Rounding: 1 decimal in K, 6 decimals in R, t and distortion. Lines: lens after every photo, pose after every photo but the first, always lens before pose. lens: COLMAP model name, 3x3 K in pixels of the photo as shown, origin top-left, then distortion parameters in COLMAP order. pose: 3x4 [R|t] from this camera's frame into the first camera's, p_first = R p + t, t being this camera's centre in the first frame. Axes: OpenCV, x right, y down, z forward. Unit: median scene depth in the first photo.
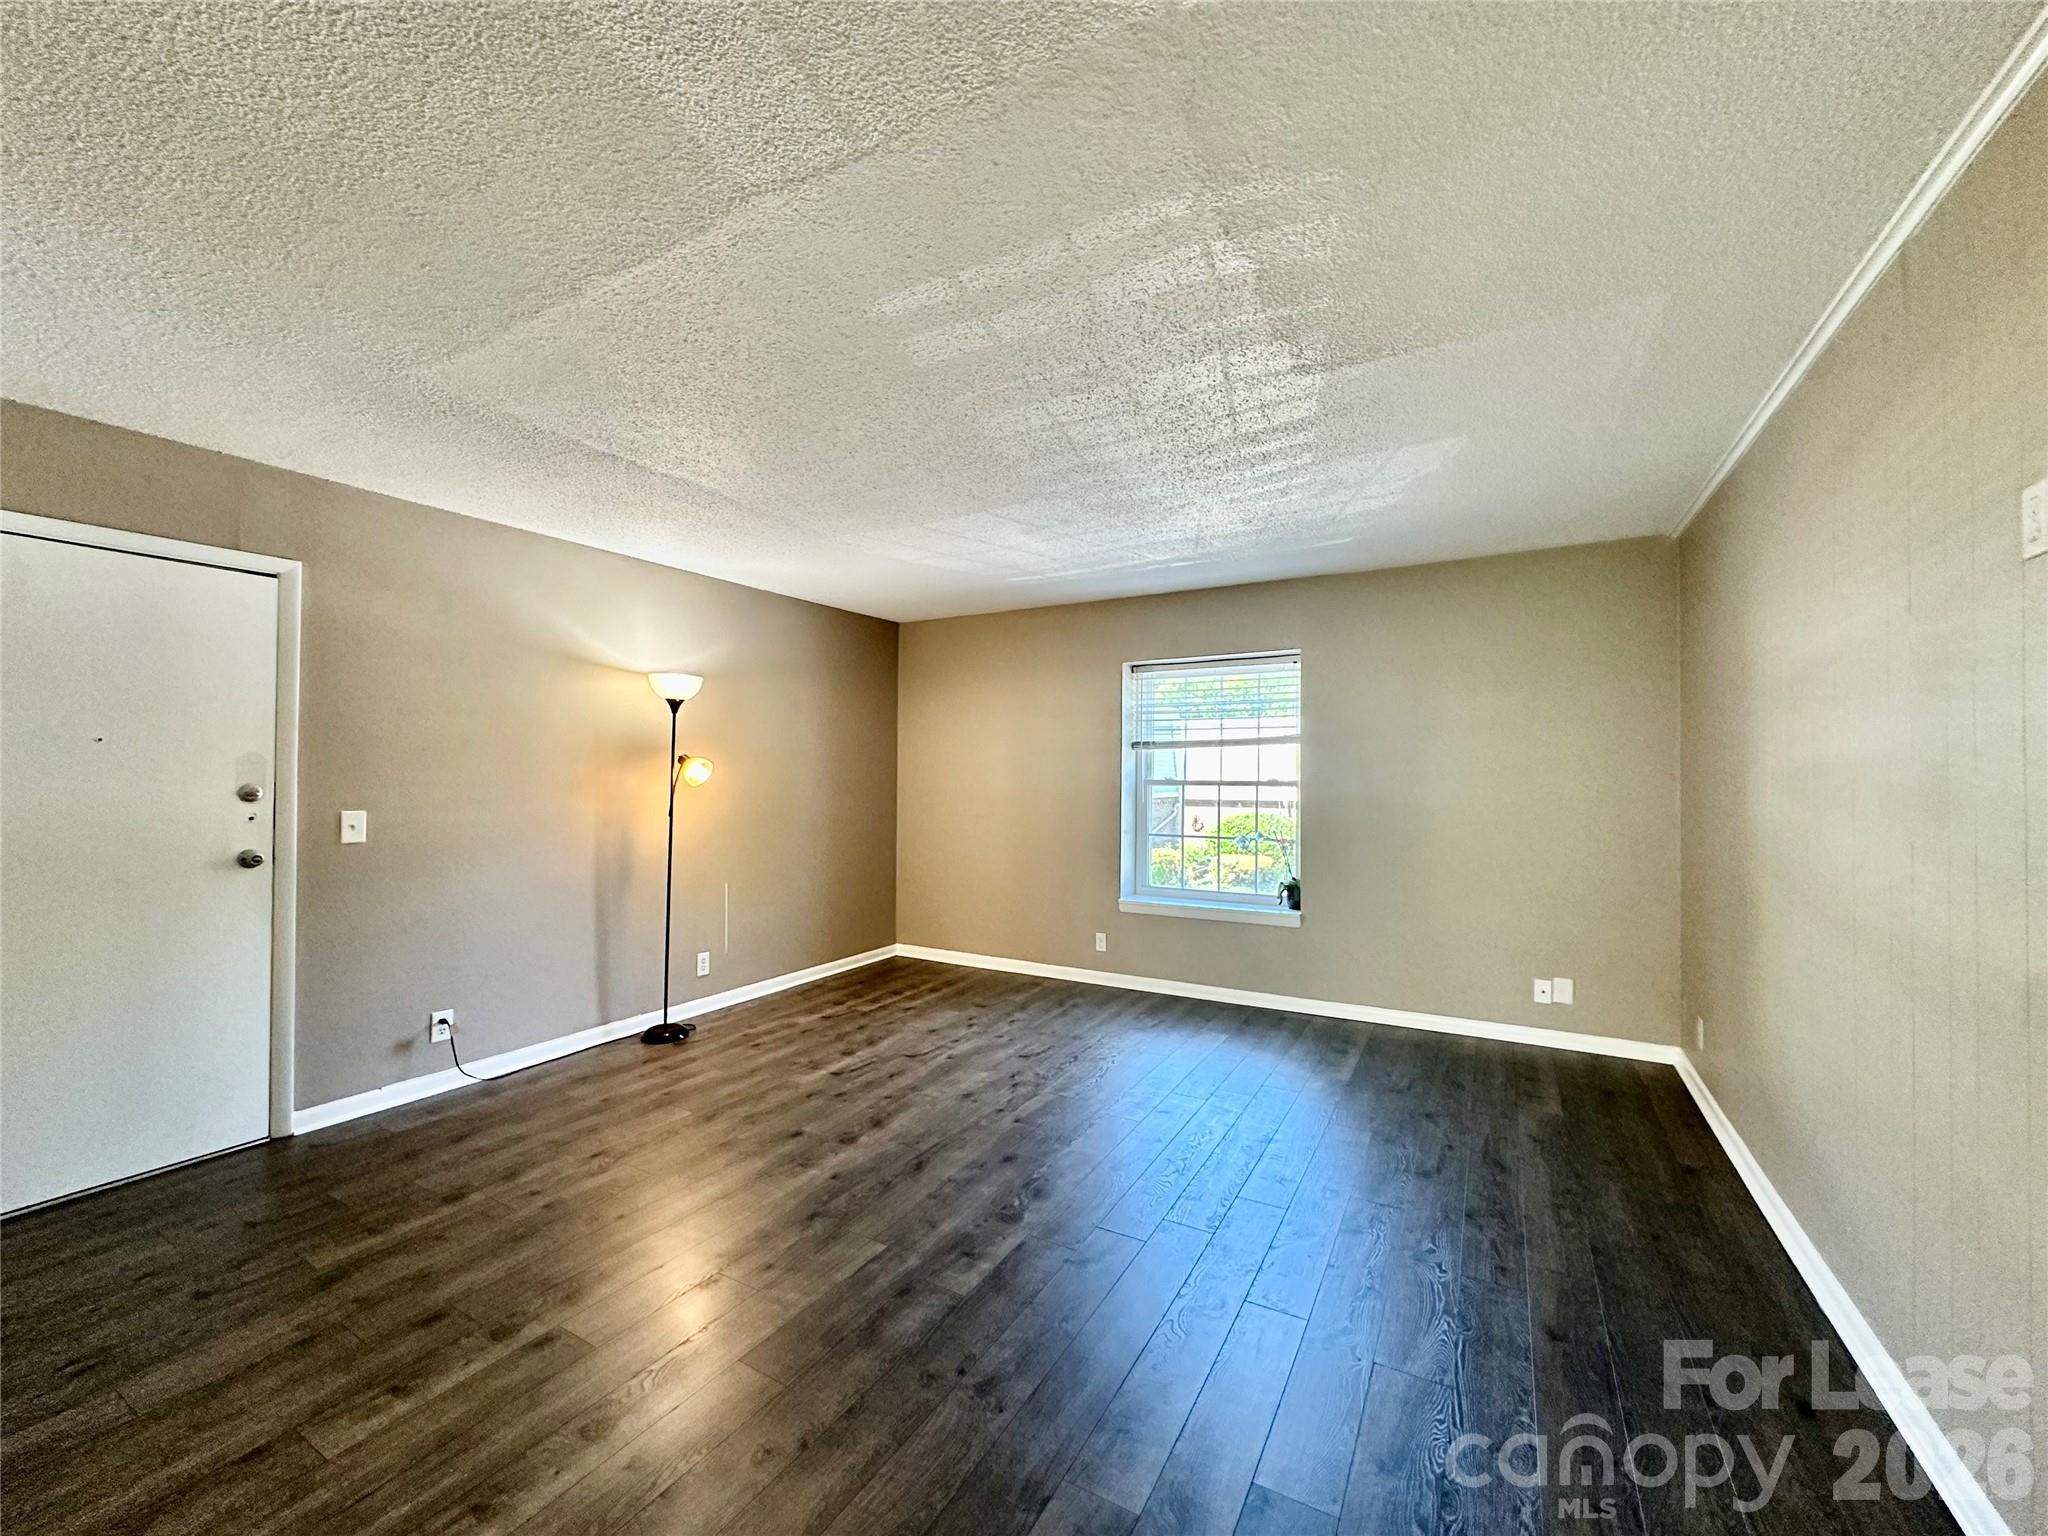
lens RADIAL K [[815.2, 0, 1016.8], [0, 815.2, 765.5], [0, 0, 1]] dist [-0.005929, 0.000753]
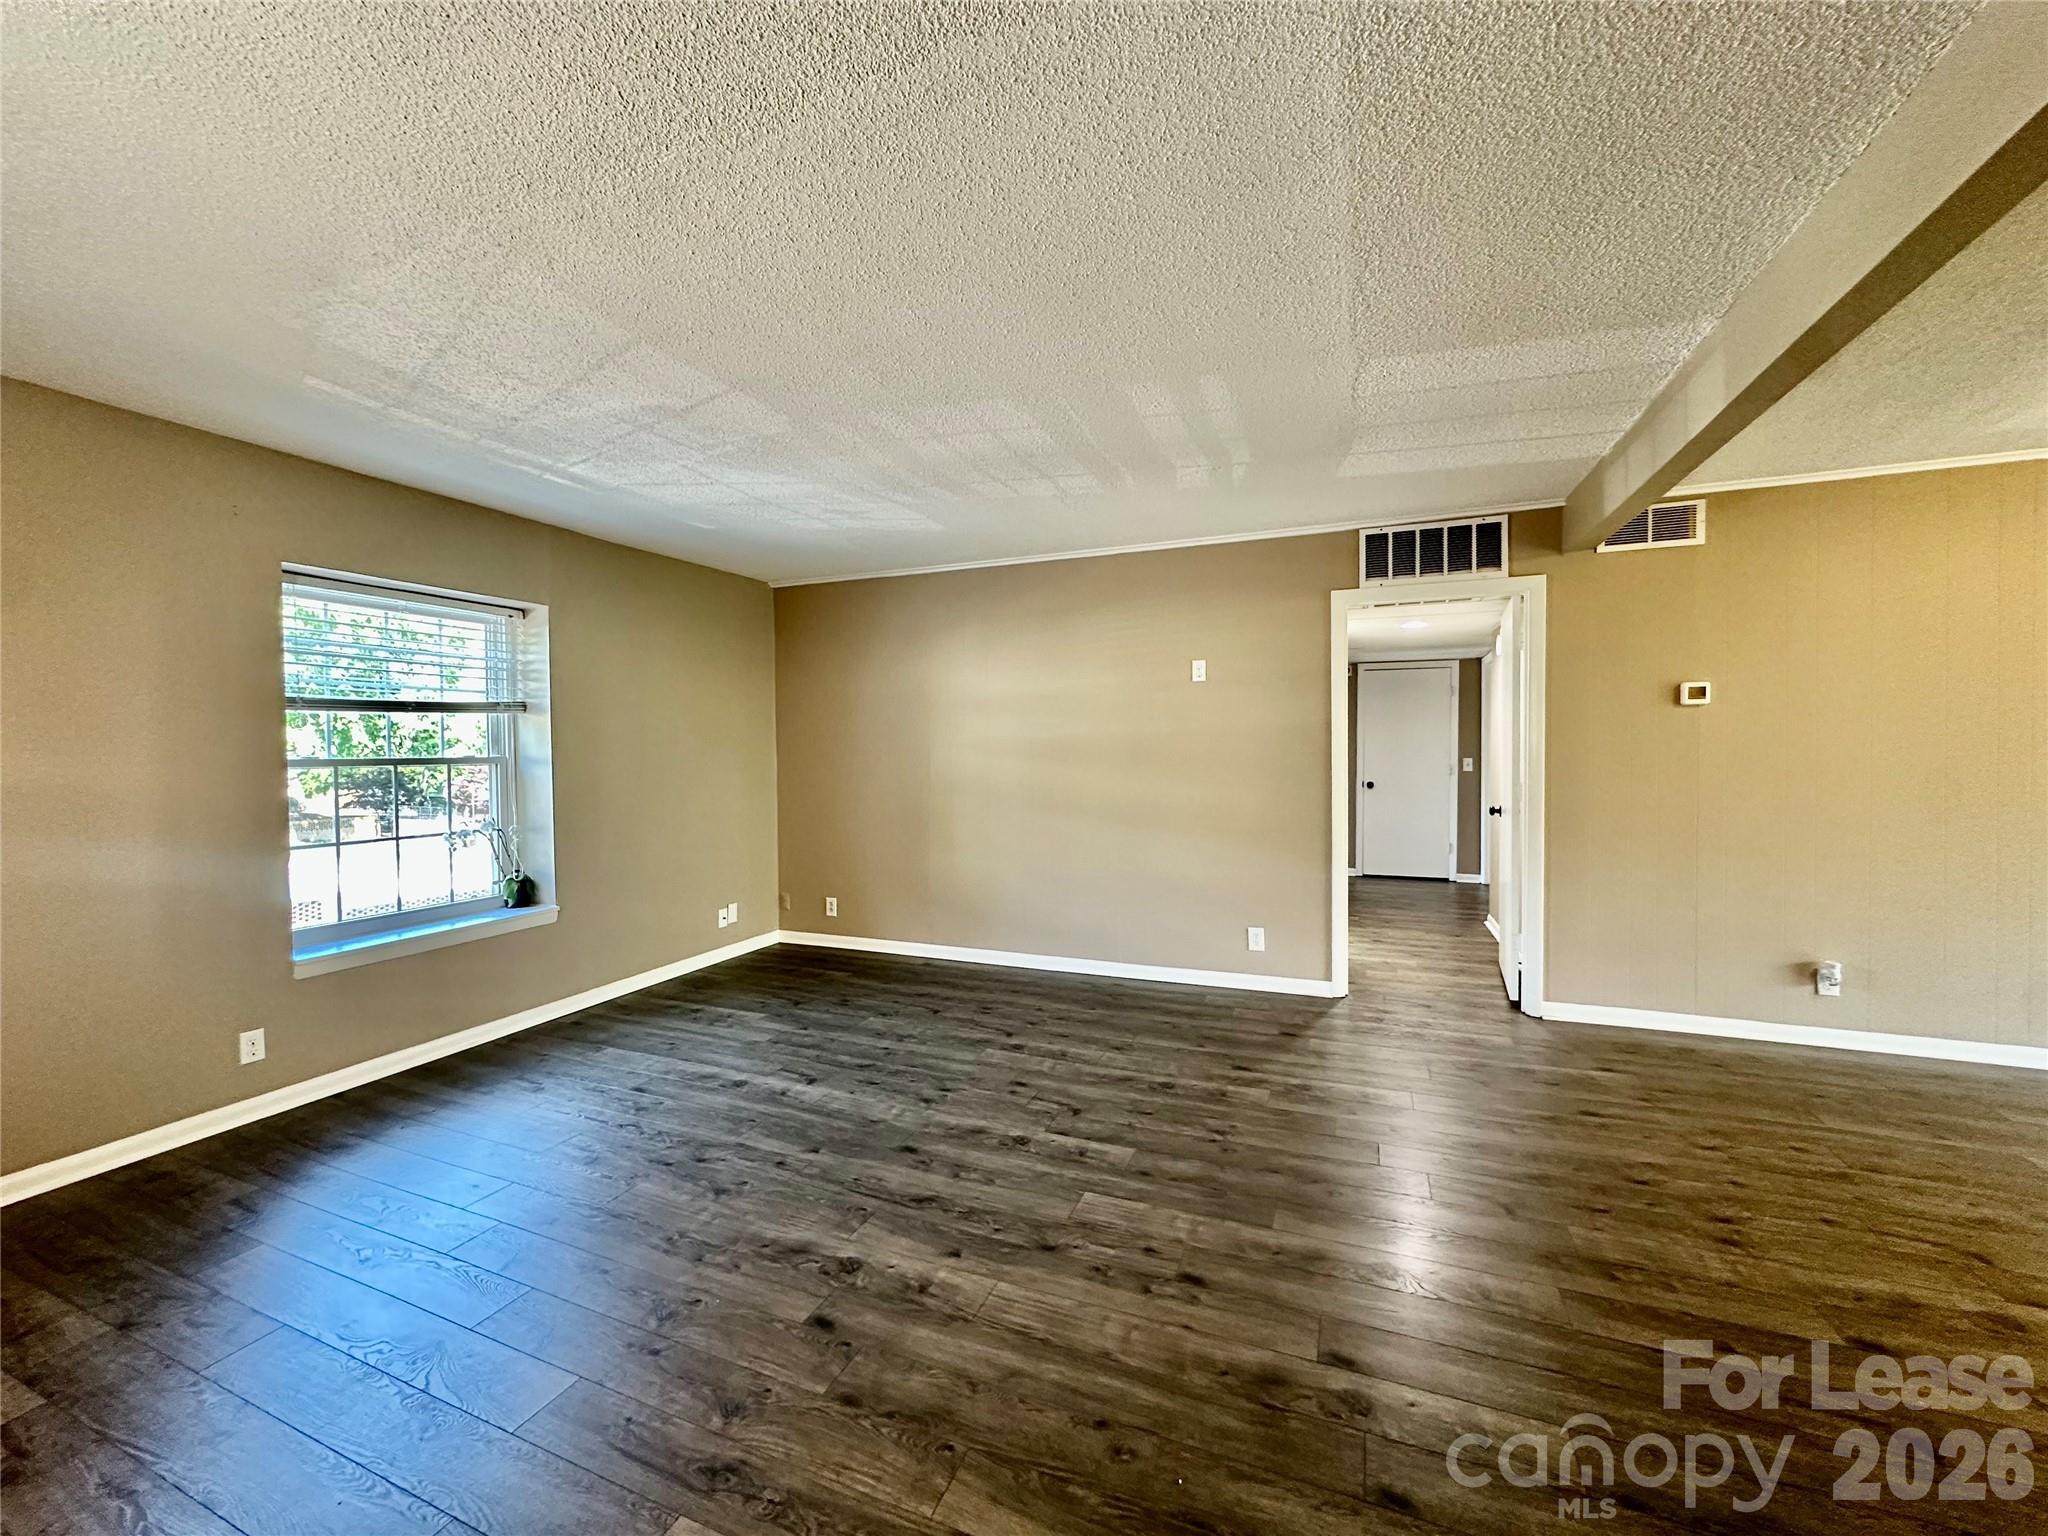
lens RADIAL K [[815.2, 0, 1018.8], [0, 815.2, 765.8], [0, 0, 1]] dist [-0.005929, 0.000753]
pose [[-0.129160, -0.021593, 0.991389, -0.696483], [-0.001668, 0.999766, 0.021558, 0.010578], [-0.991622, 0.001131, -0.129166, 0.721819]]
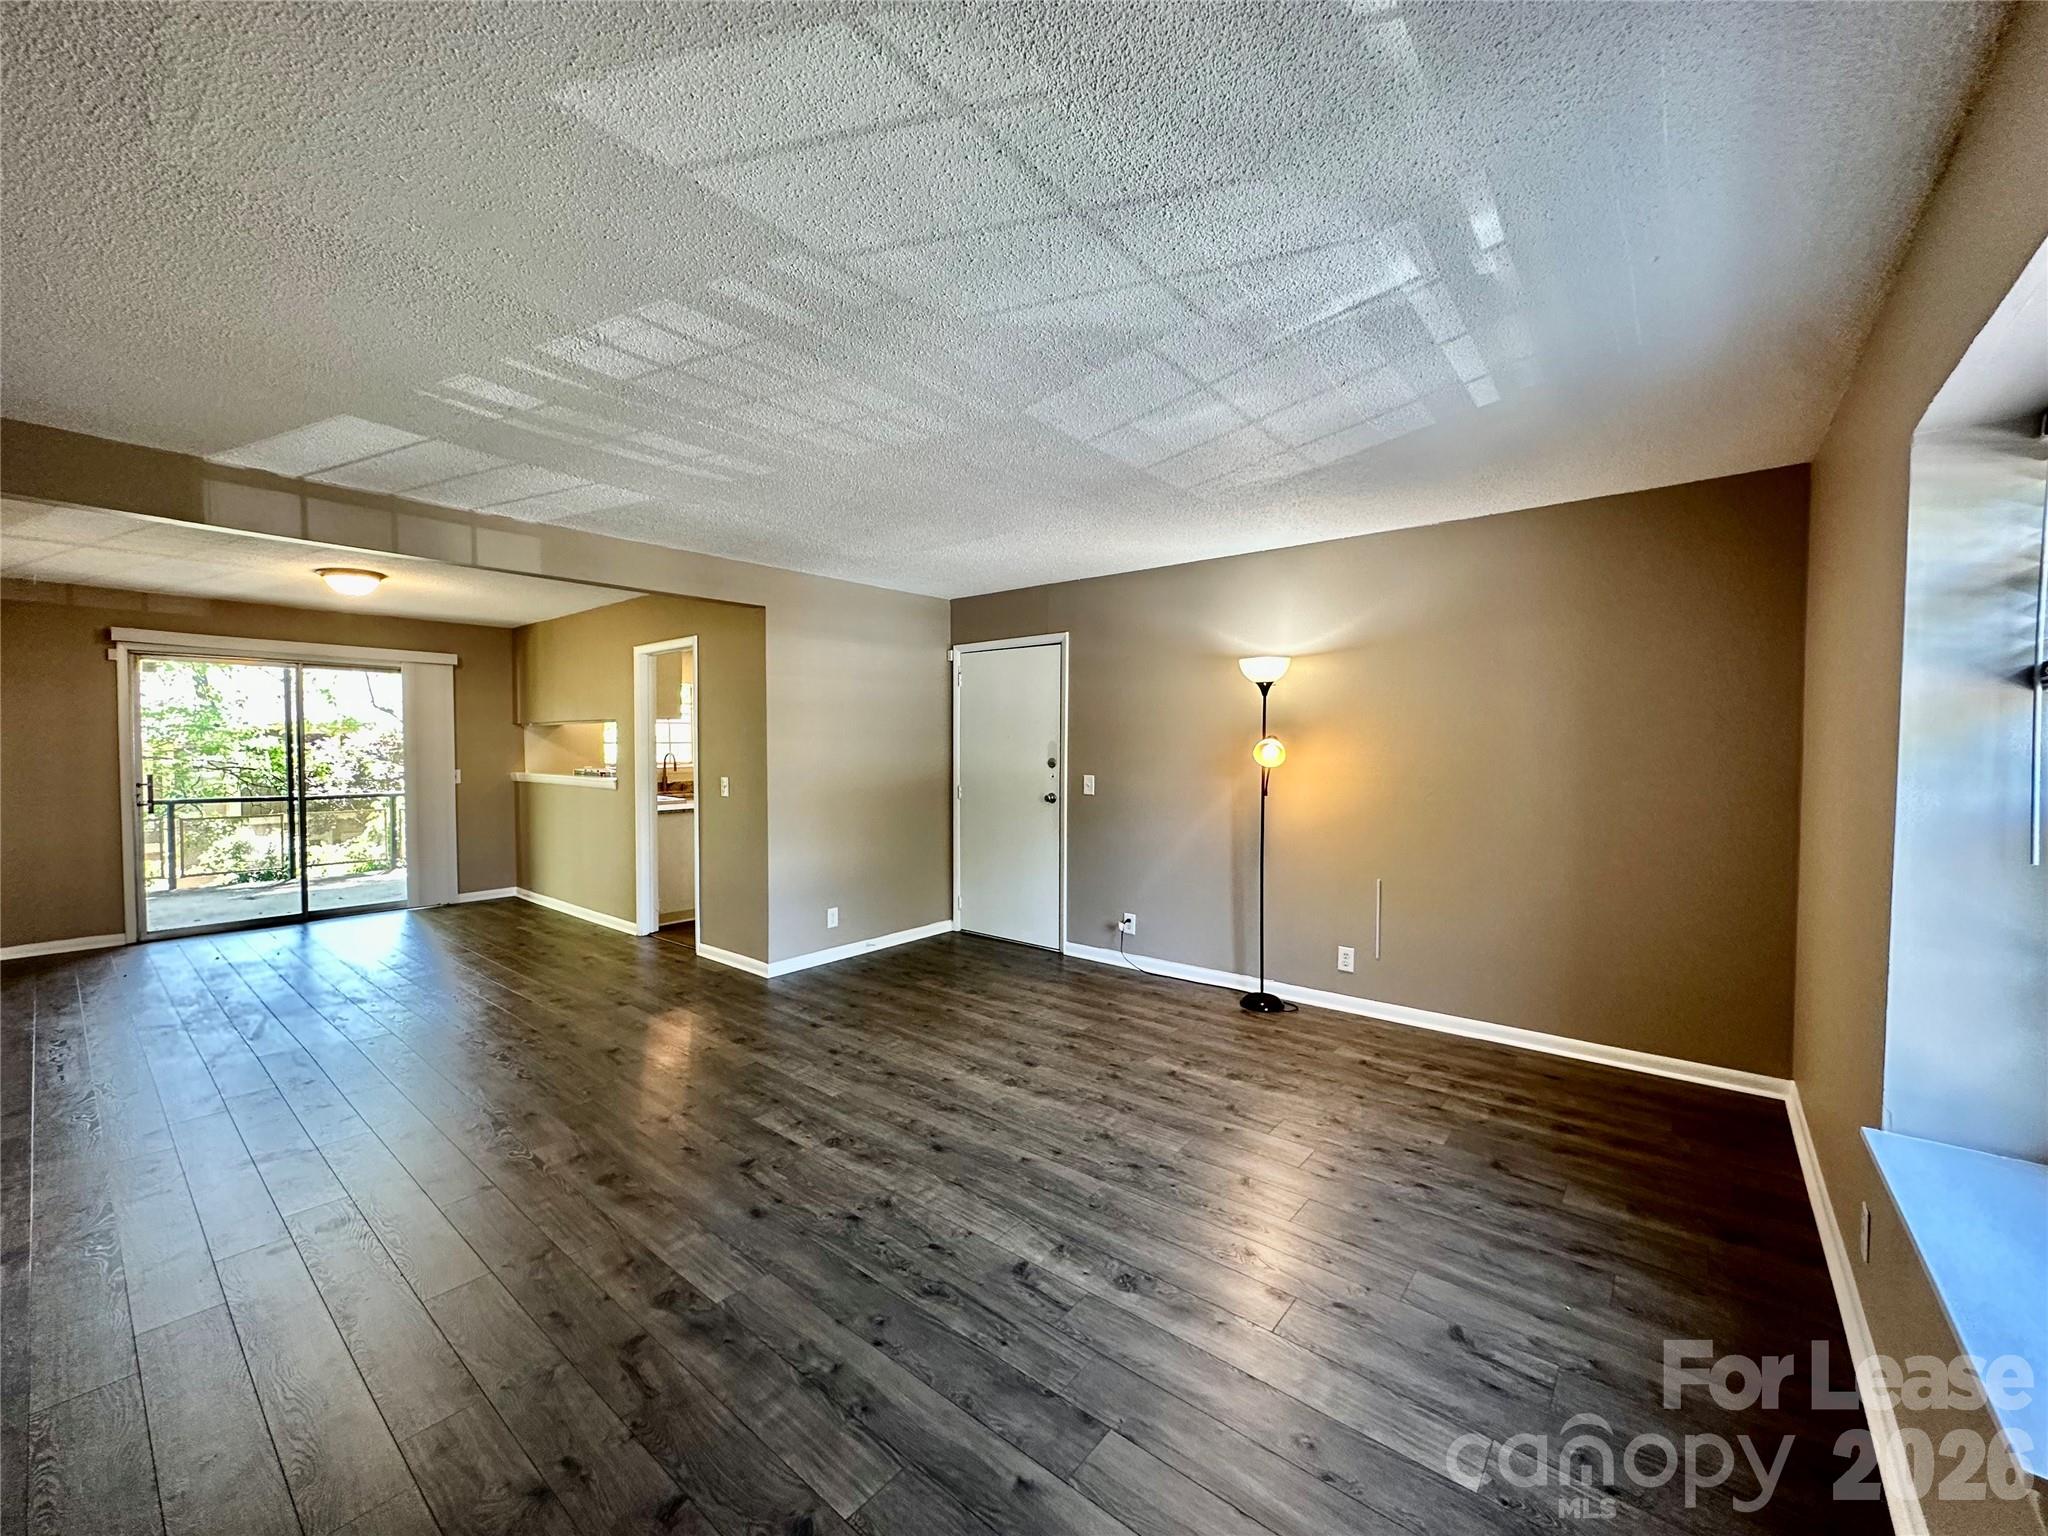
lens RADIAL K [[815.2, 0, 1023.8], [0, 815.2, 769.2], [0, 0, 1]] dist [-0.005929, 0.000753]
pose [[-0.160275, 0.029717, -0.986625, 0.680840], [0.011091, 0.999538, 0.028305, -0.004004], [0.987010, -0.006406, -0.160531, 0.917543]]
